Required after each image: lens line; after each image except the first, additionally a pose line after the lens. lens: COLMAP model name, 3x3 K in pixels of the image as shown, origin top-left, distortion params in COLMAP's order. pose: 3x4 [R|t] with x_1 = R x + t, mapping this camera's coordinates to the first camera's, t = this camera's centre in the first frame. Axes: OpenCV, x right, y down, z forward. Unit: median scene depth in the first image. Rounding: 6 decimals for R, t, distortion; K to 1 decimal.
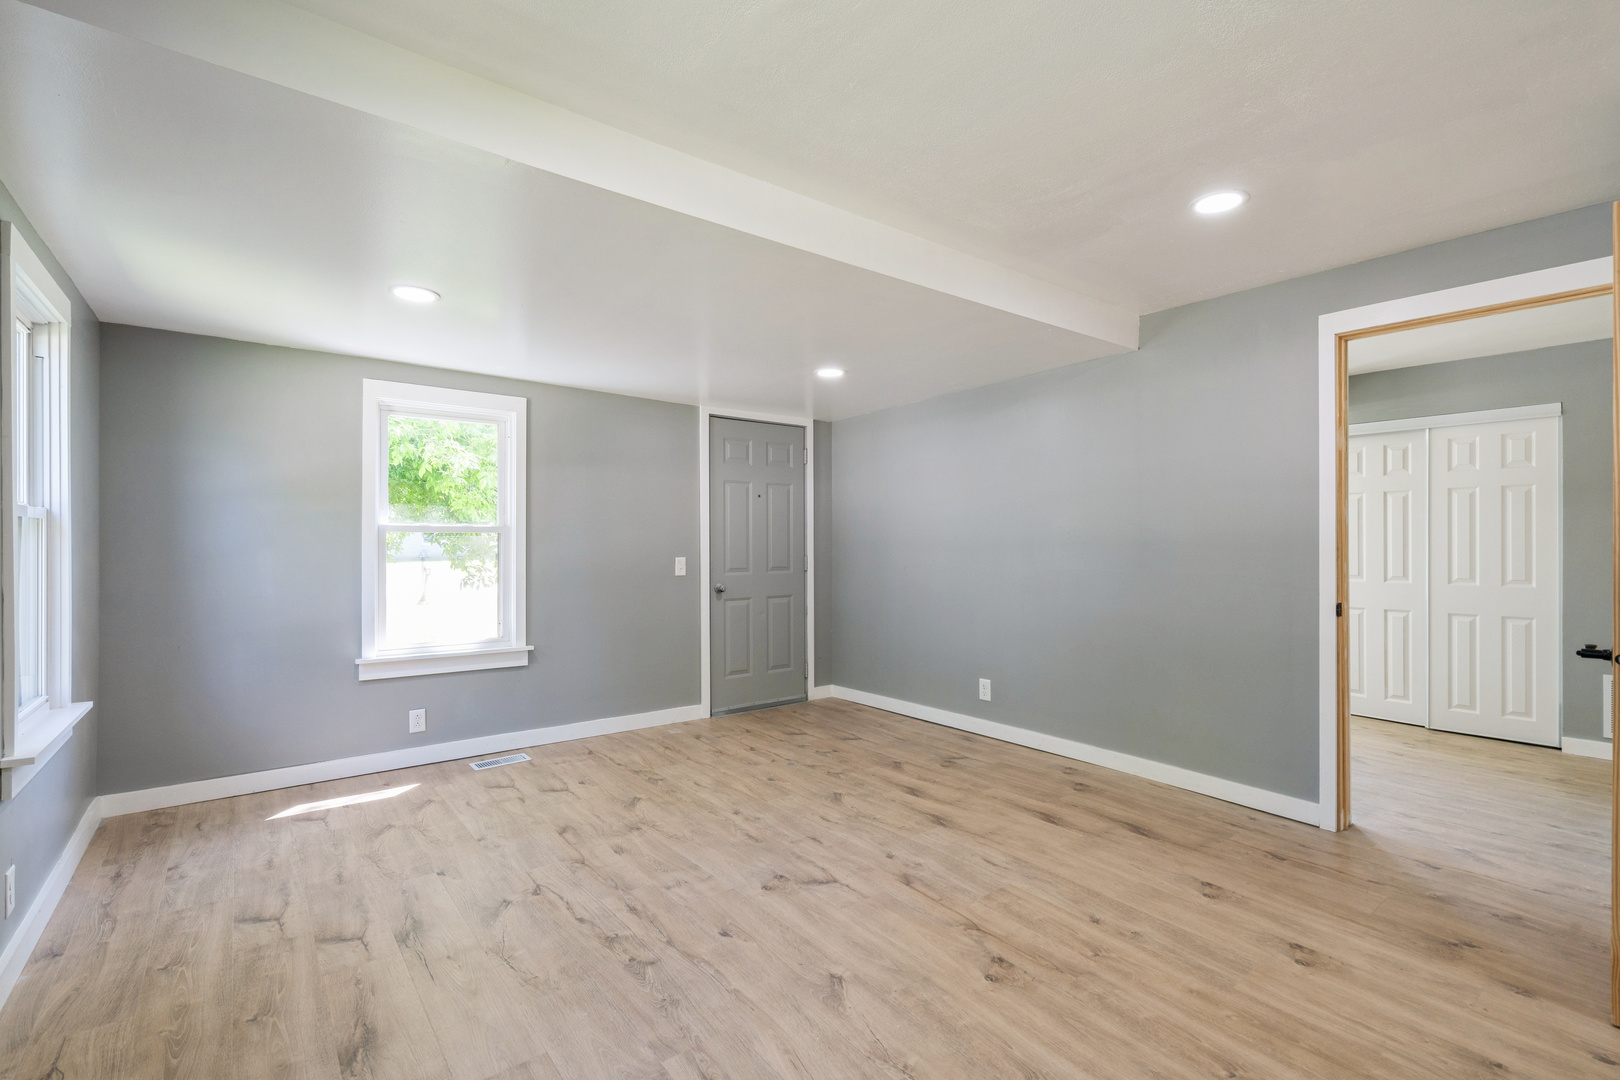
lens RADIAL K [[723.6, 0, 811.2], [0, 723.6, 542.9], [0, 0, 1]] dist [-0.008248, 0.001772]
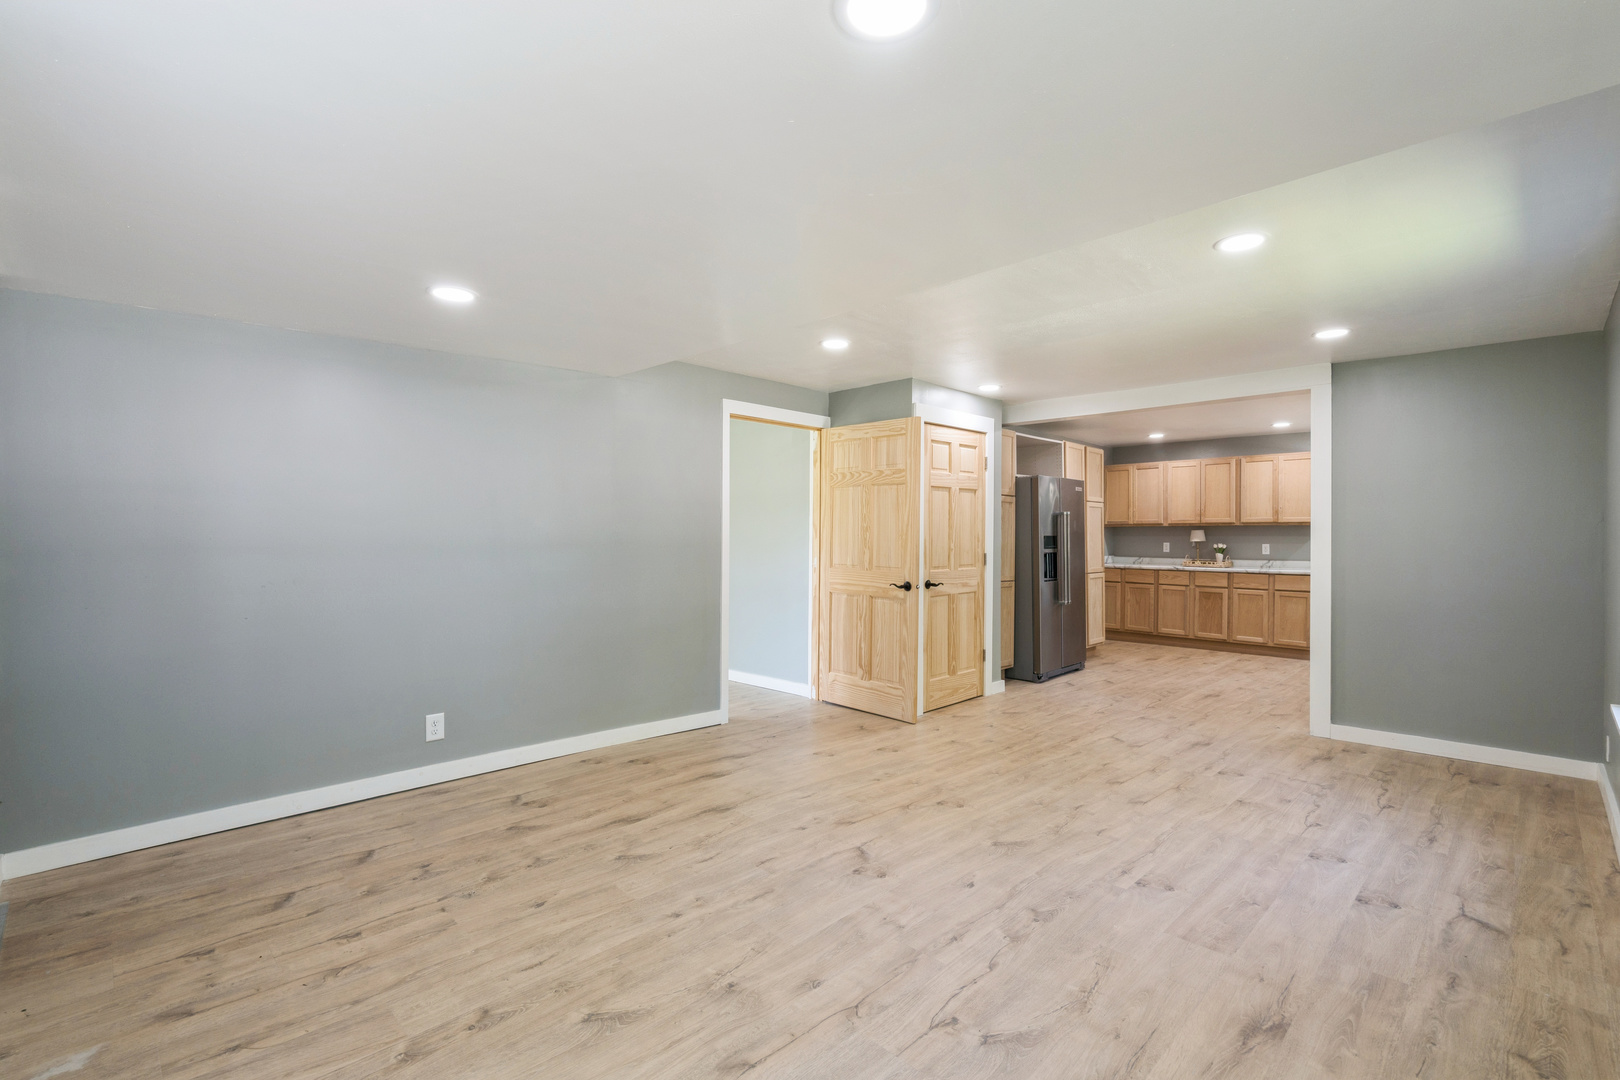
lens RADIAL K [[723.6, 0, 805.6], [0, 723.6, 532.4], [0, 0, 1]] dist [-0.008248, 0.001772]
pose [[-0.104111, 0.003889, 0.994558, -0.808211], [-0.000903, 0.999992, -0.004005, -0.016767], [-0.994565, -0.001315, -0.104106, 0.890841]]
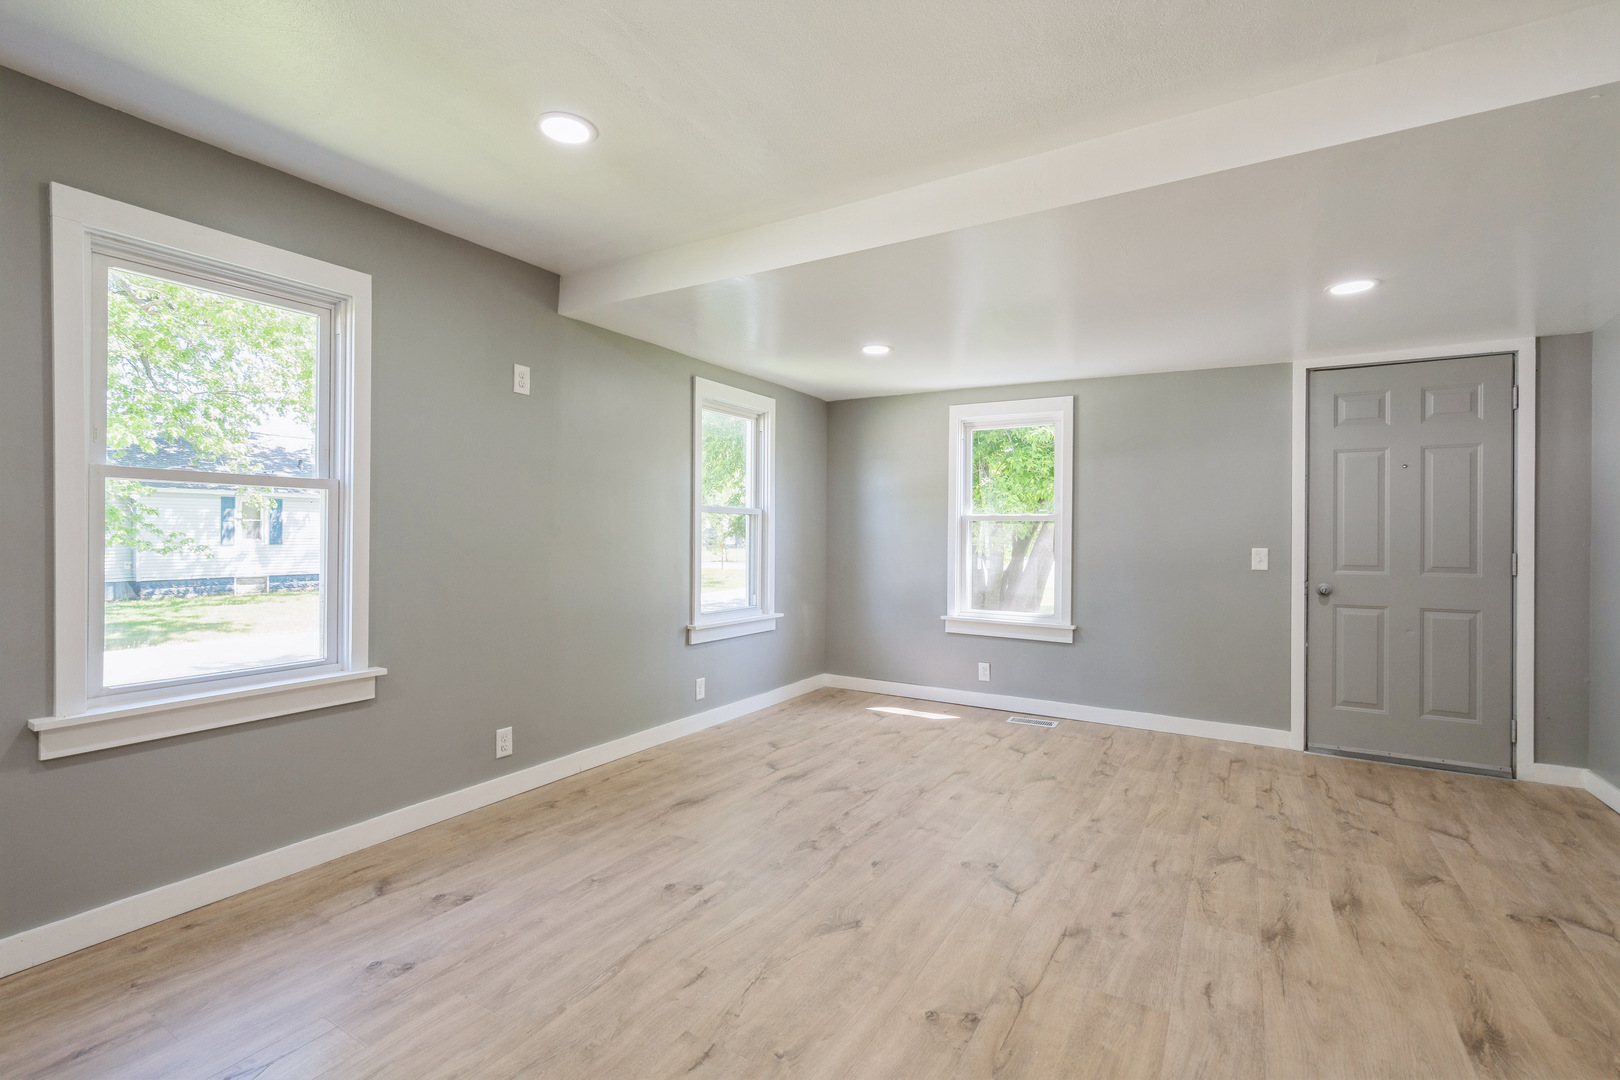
lens RADIAL K [[723.6, 0, 820.6], [0, 723.6, 532.3], [0, 0, 1]] dist [-0.008248, 0.001772]
pose [[0.362451, 0.002735, -0.931999, 0.589003], [-0.009381, 0.999956, -0.000713, 0.010353], [0.931956, 0.009001, 0.362461, 0.319308]]
